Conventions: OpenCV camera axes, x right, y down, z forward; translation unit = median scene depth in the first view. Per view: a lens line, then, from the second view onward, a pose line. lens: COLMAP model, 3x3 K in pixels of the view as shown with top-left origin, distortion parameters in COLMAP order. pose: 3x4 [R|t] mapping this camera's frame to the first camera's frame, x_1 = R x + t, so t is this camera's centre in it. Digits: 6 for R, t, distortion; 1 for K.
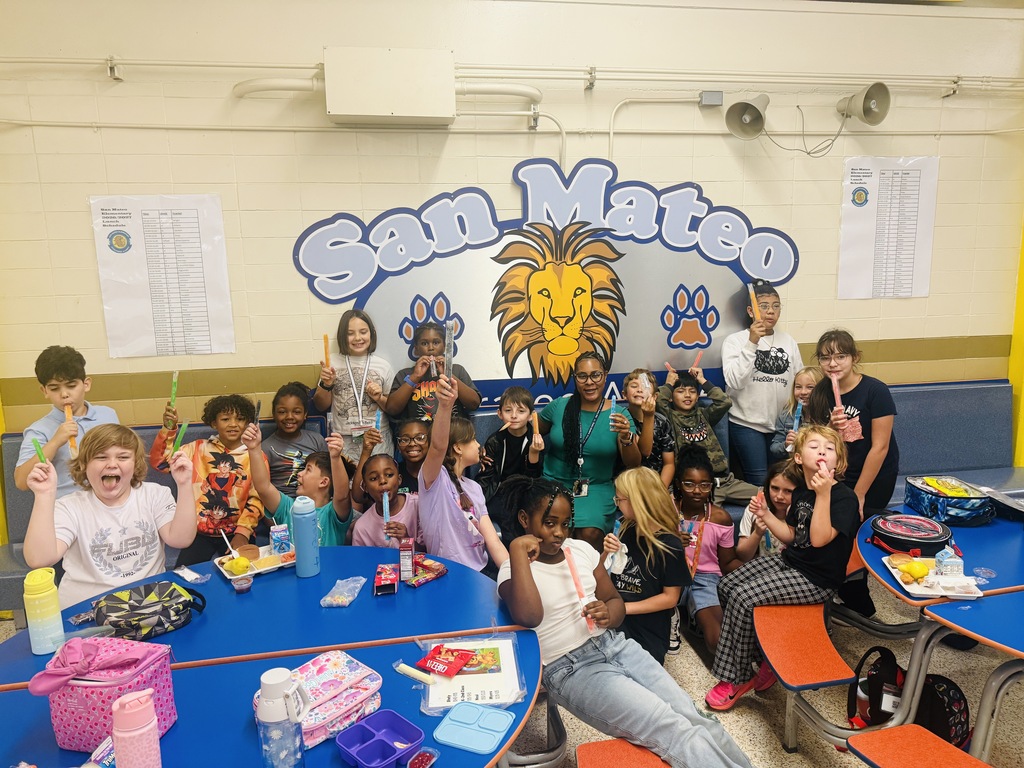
lens RADIAL K [[721.2, 0, 511.7], [0, 721.2, 387.4], [0, 0, 1]] dist [0.039484, -0.048585]
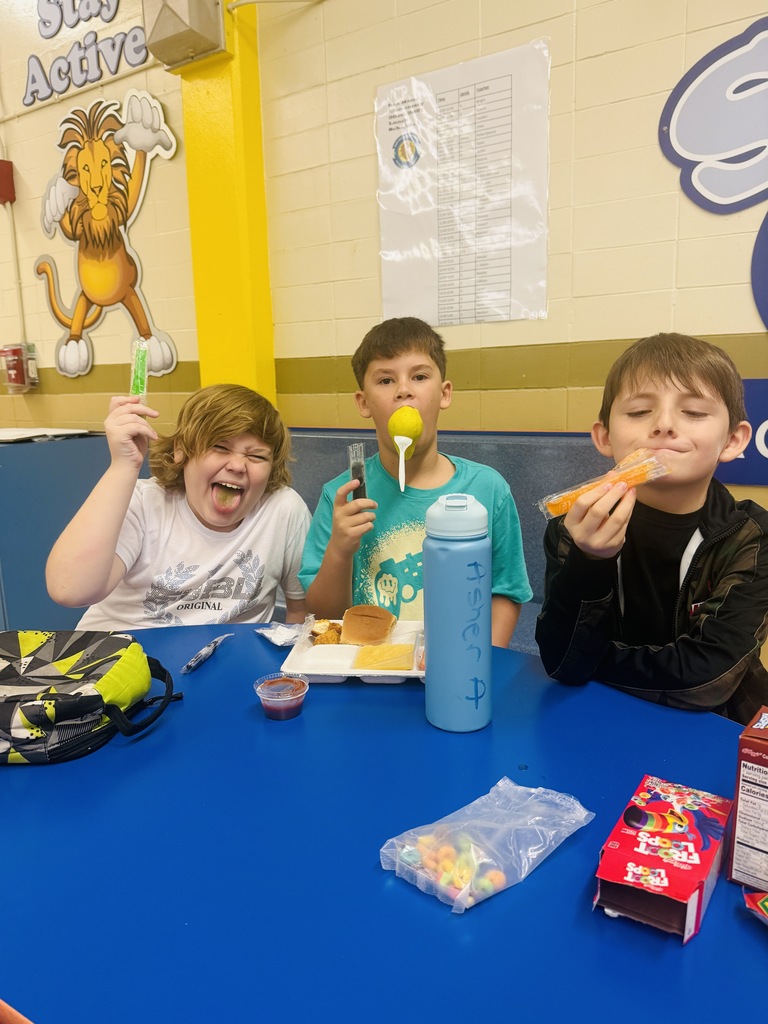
lens RADIAL K [[721.2, 0, 386.2], [0, 721.2, 506.6], [0, 0, 1]] dist [0.039484, -0.048585]
pose [[0.740076, 0.118908, -0.661928, -0.059483], [-0.110163, 0.992385, 0.055102, 0.092547], [0.663440, 0.032141, 0.747539, 0.470857]]
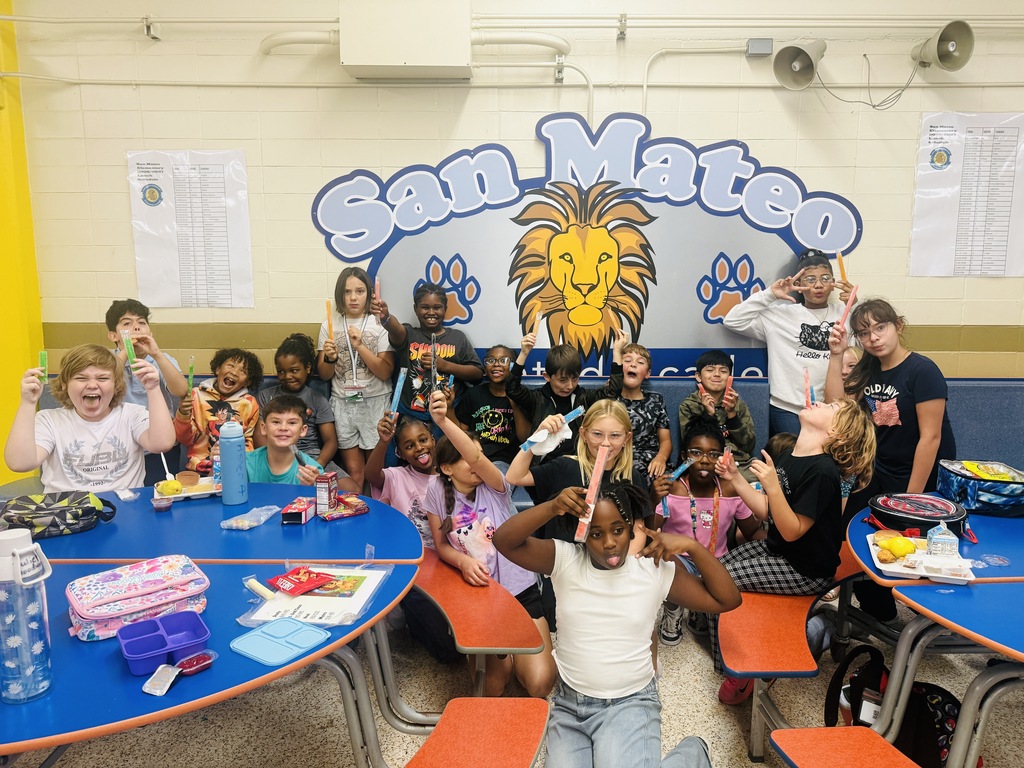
lens RADIAL K [[721.2, 0, 515.1], [0, 721.2, 390.2], [0, 0, 1]] dist [0.039484, -0.048585]
pose [[0.983422, 0.049379, -0.174481, 0.162918], [-0.054120, 0.998280, -0.022517, 0.071733], [0.173069, 0.031587, 0.984403, 0.070255]]
